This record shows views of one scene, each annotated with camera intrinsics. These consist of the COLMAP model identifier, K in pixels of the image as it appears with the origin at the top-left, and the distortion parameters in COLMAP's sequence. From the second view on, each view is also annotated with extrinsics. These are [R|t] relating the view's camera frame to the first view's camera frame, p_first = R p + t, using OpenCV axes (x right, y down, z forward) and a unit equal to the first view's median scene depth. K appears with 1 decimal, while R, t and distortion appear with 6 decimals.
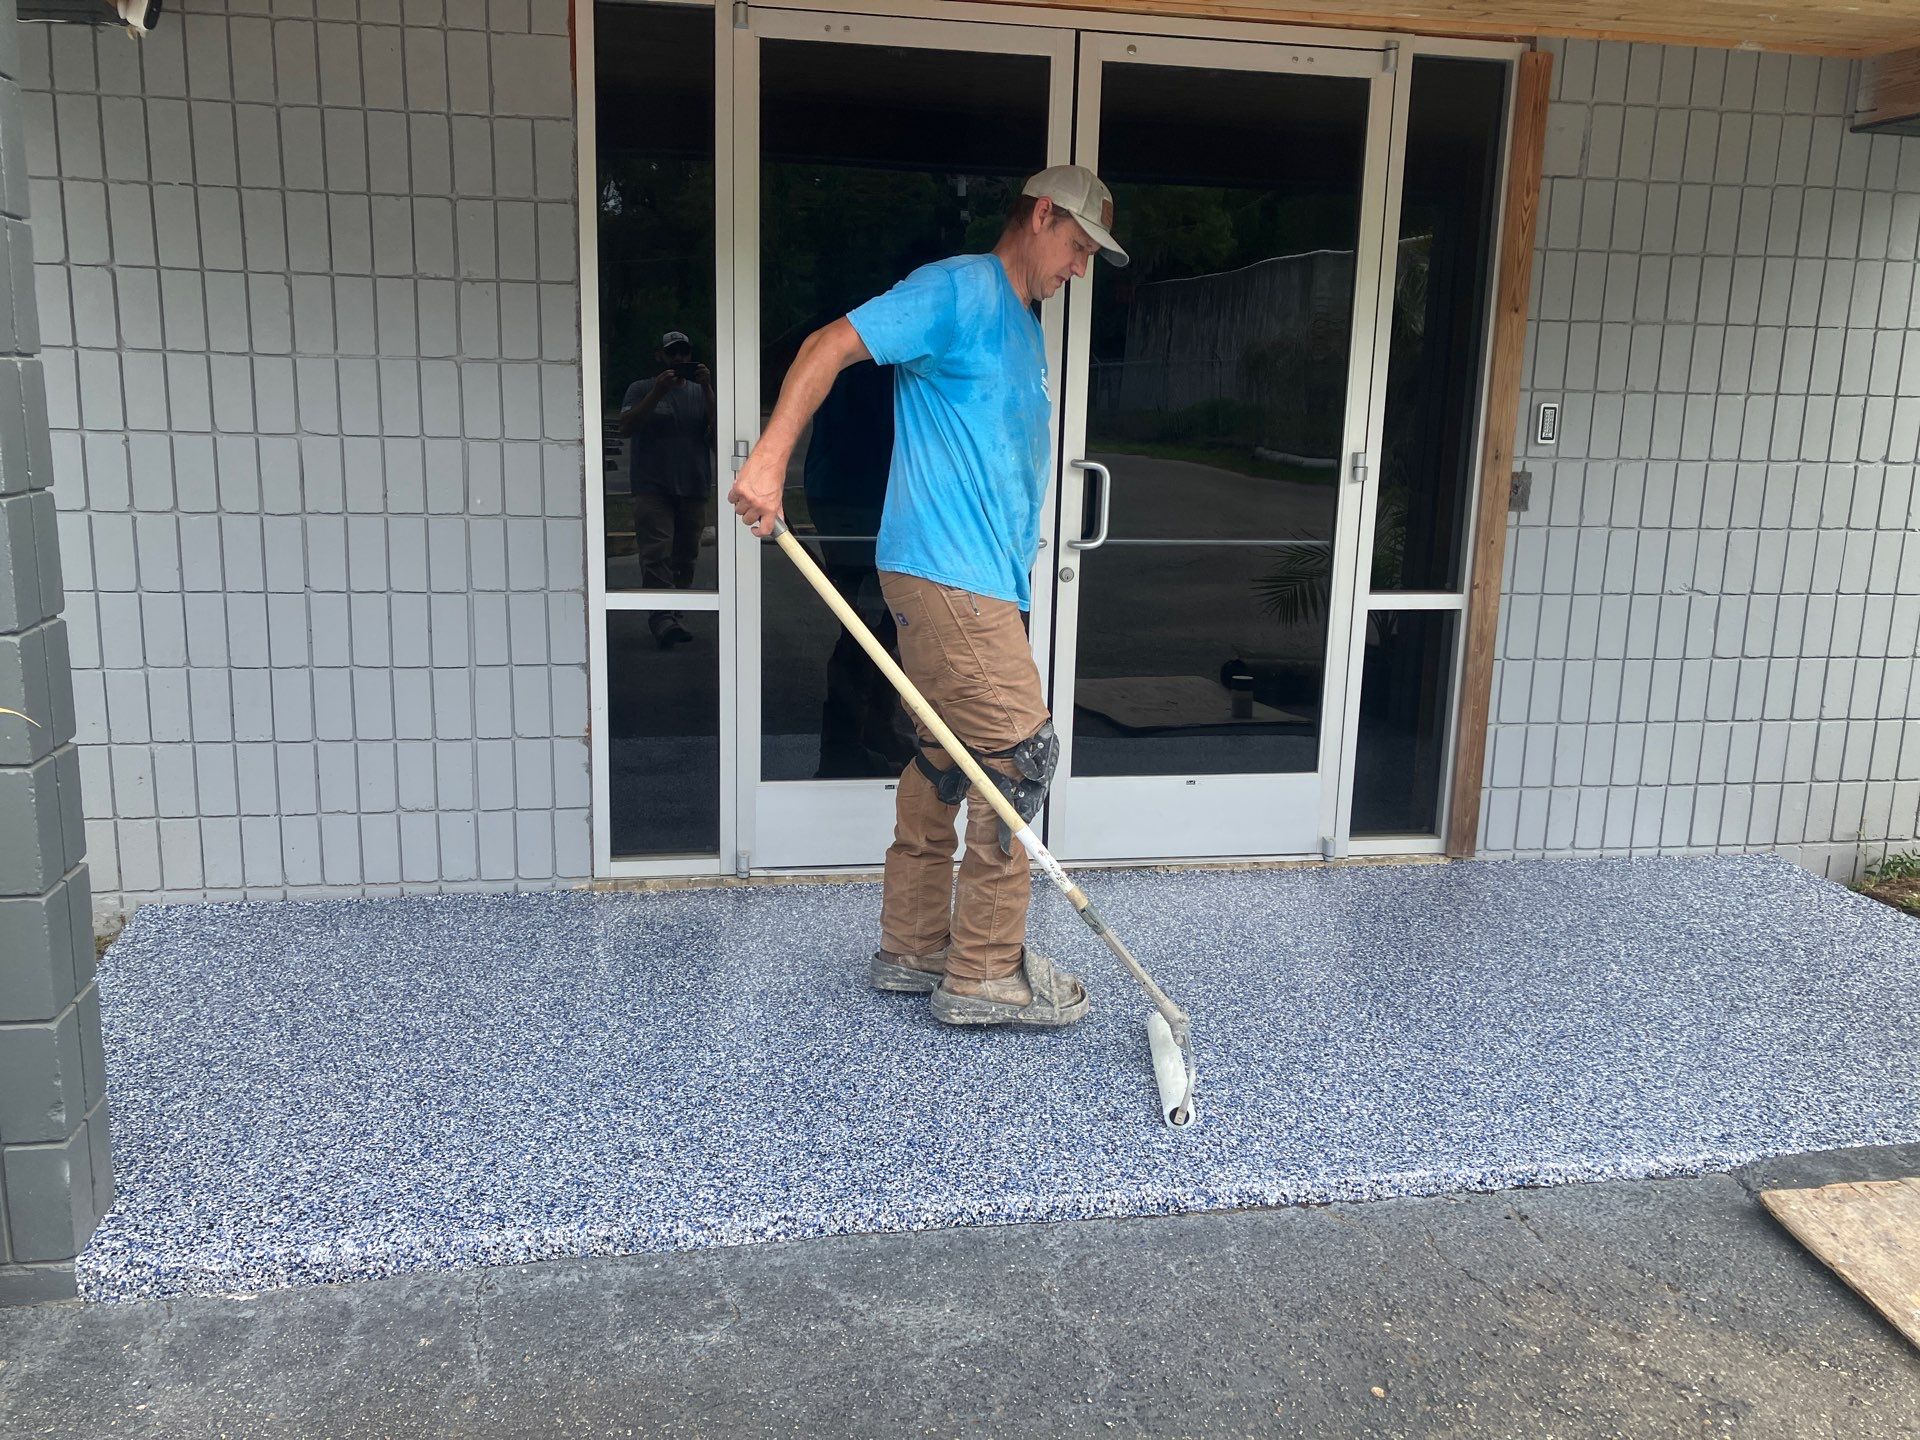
lens RADIAL K [[1617.4, 0, 960.0], [0, 1617.4, 720.0], [0, 0, 1]] dist [0.010875, 0.000223]
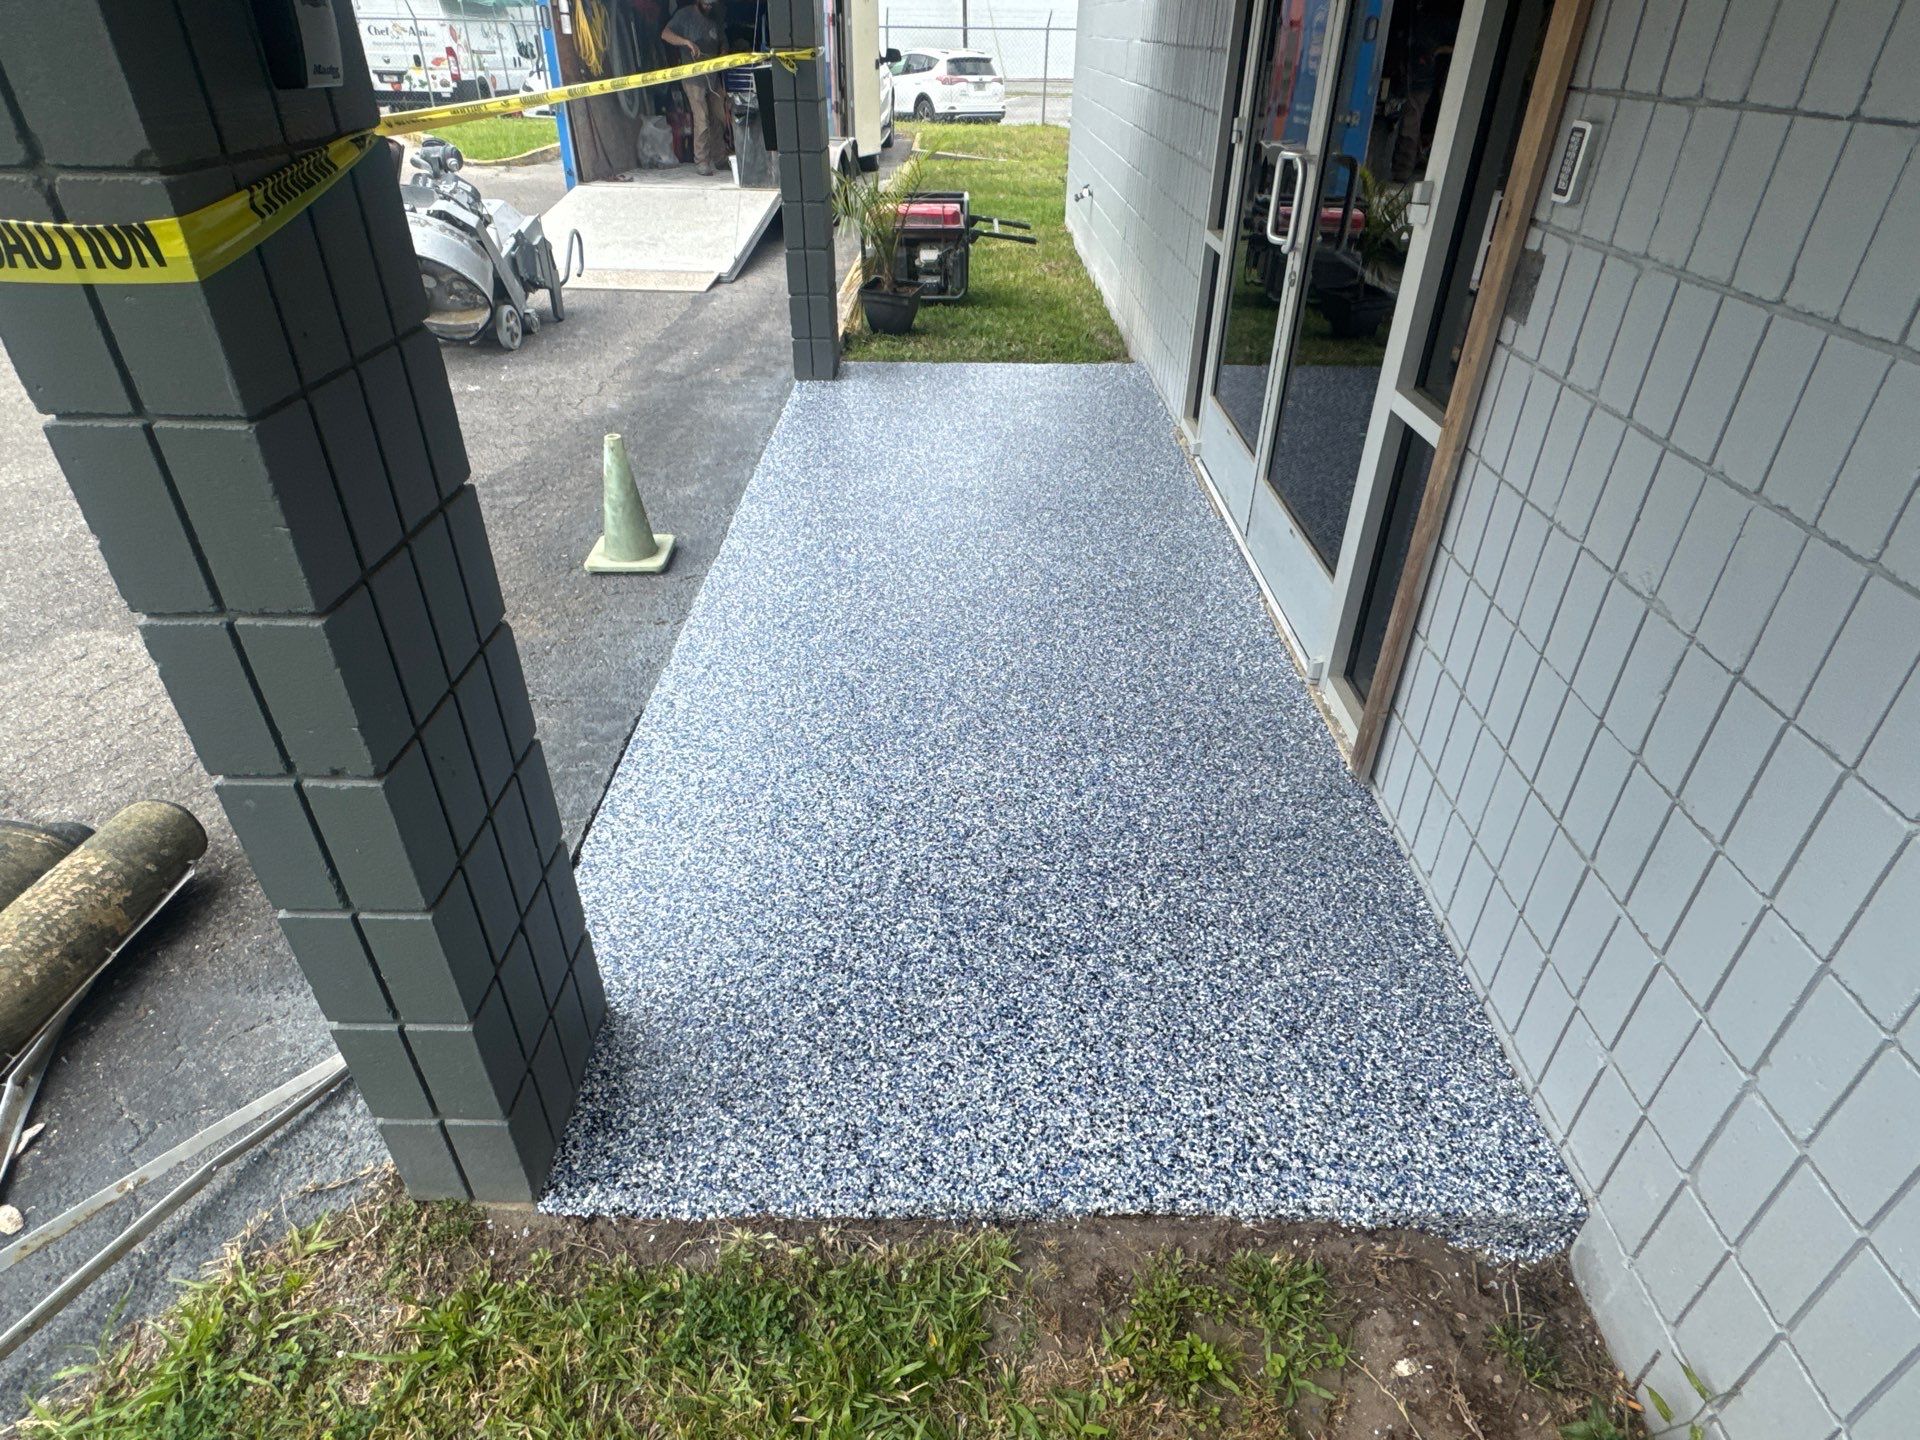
lens RADIAL K [[1059.8, 0, 960.0], [0, 1059.8, 720.0], [0, 0, 1]] dist [-0.002512, 0.000719]
pose [[-0.188710, 0.512723, -0.837558, 0.812843], [-0.224169, 0.807874, 0.545058, -0.182994], [0.956105, 0.290613, -0.037517, 0.886084]]
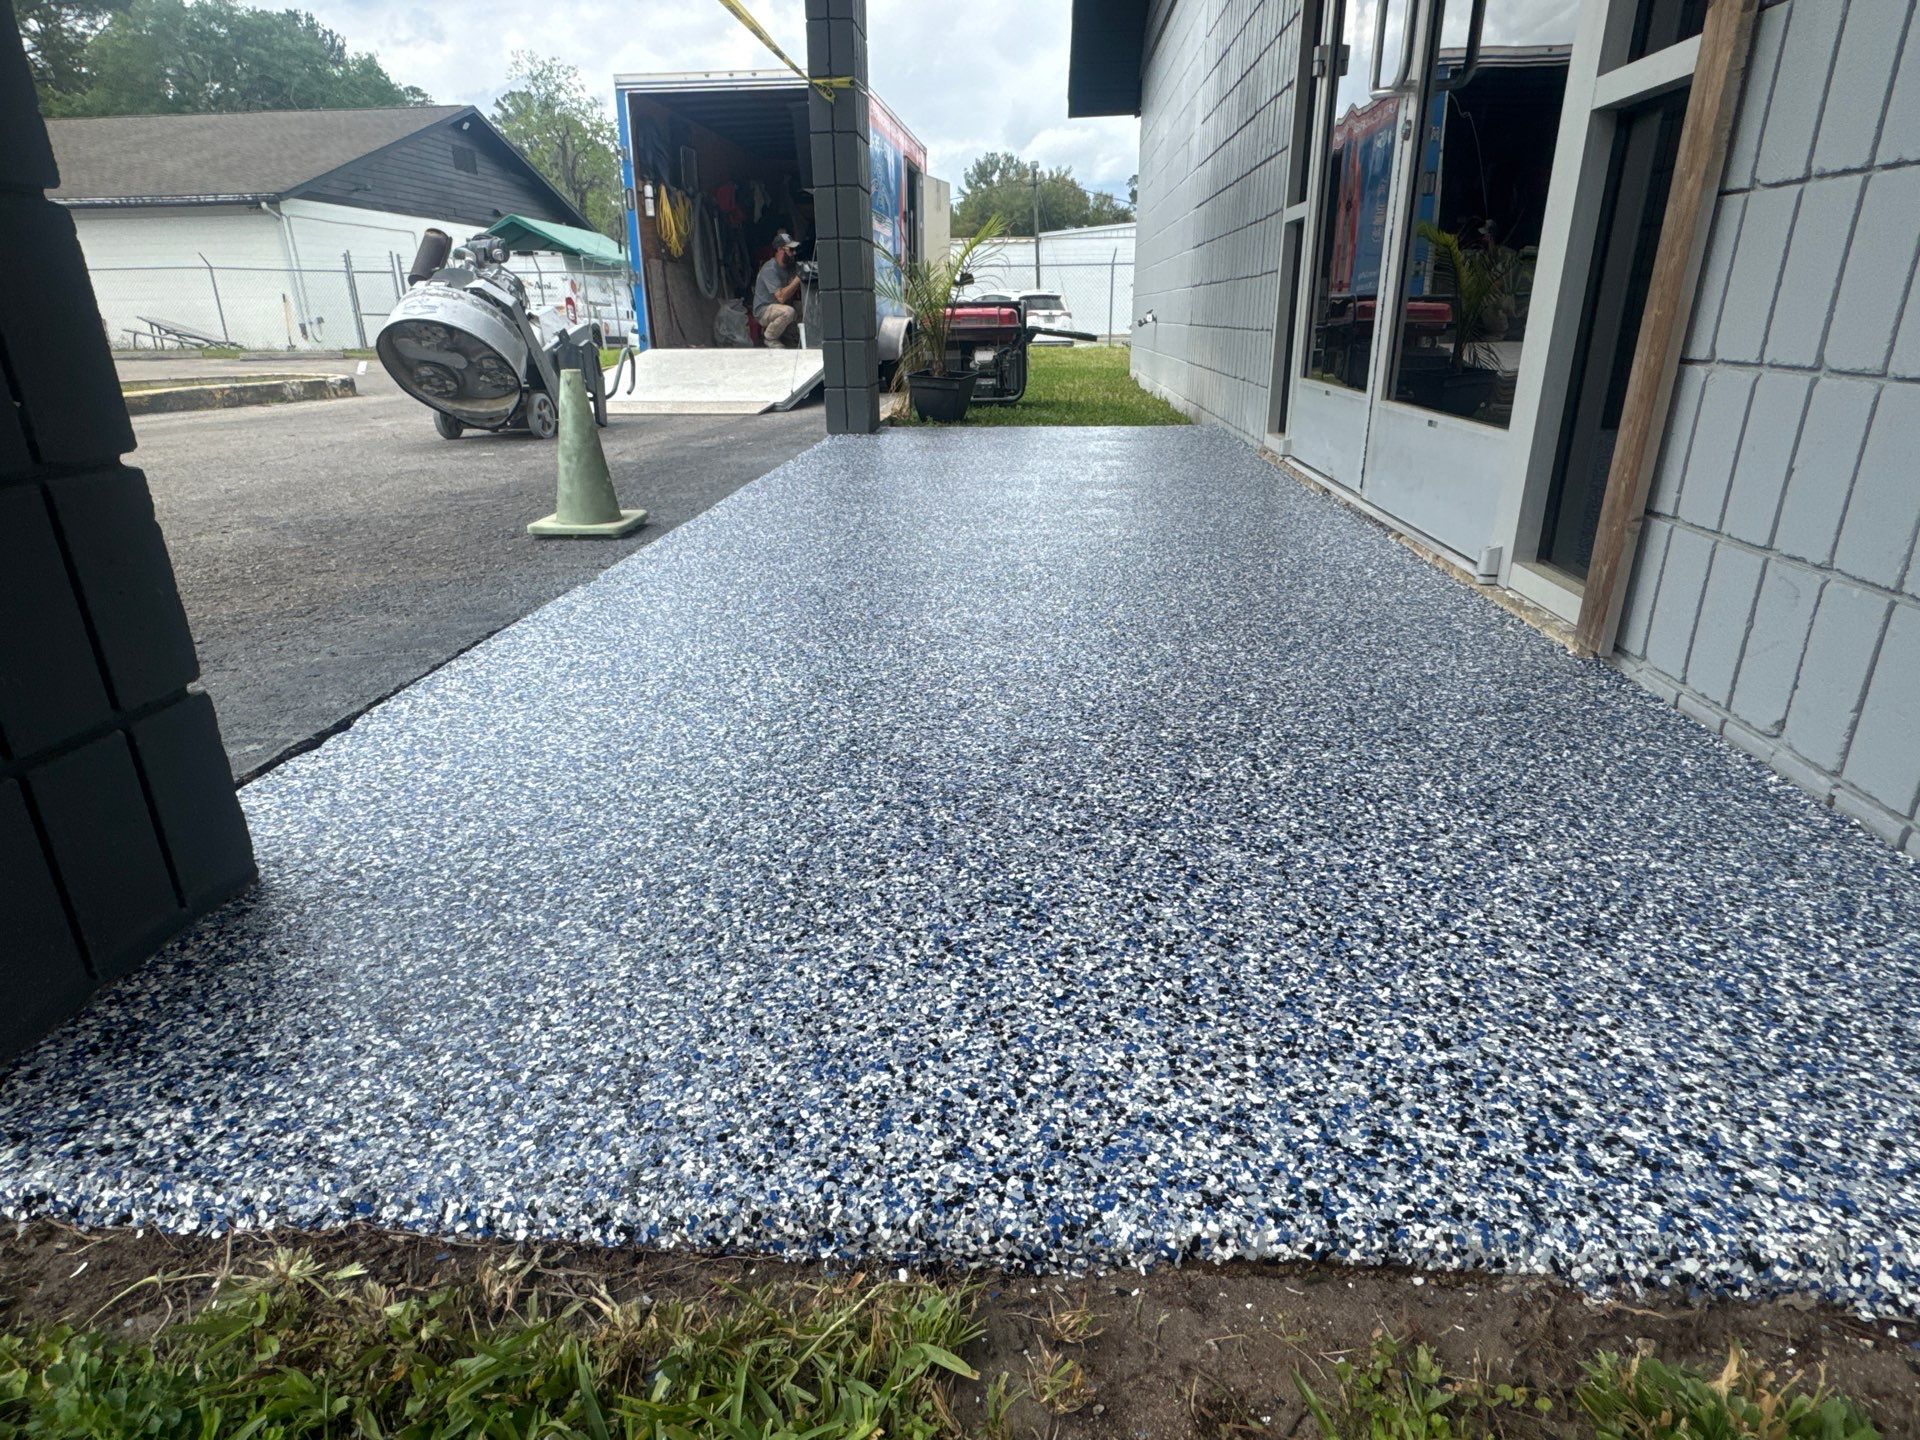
lens RADIAL K [[1059.8, 0, 960.0], [0, 1059.8, 720.0], [0, 0, 1]] dist [-0.002512, 0.000719]
pose [[-0.254723, 0.320677, -0.912295, 0.703294], [-0.199086, 0.905814, 0.373986, 0.024188], [0.946299, 0.276888, -0.166889, 0.939736]]
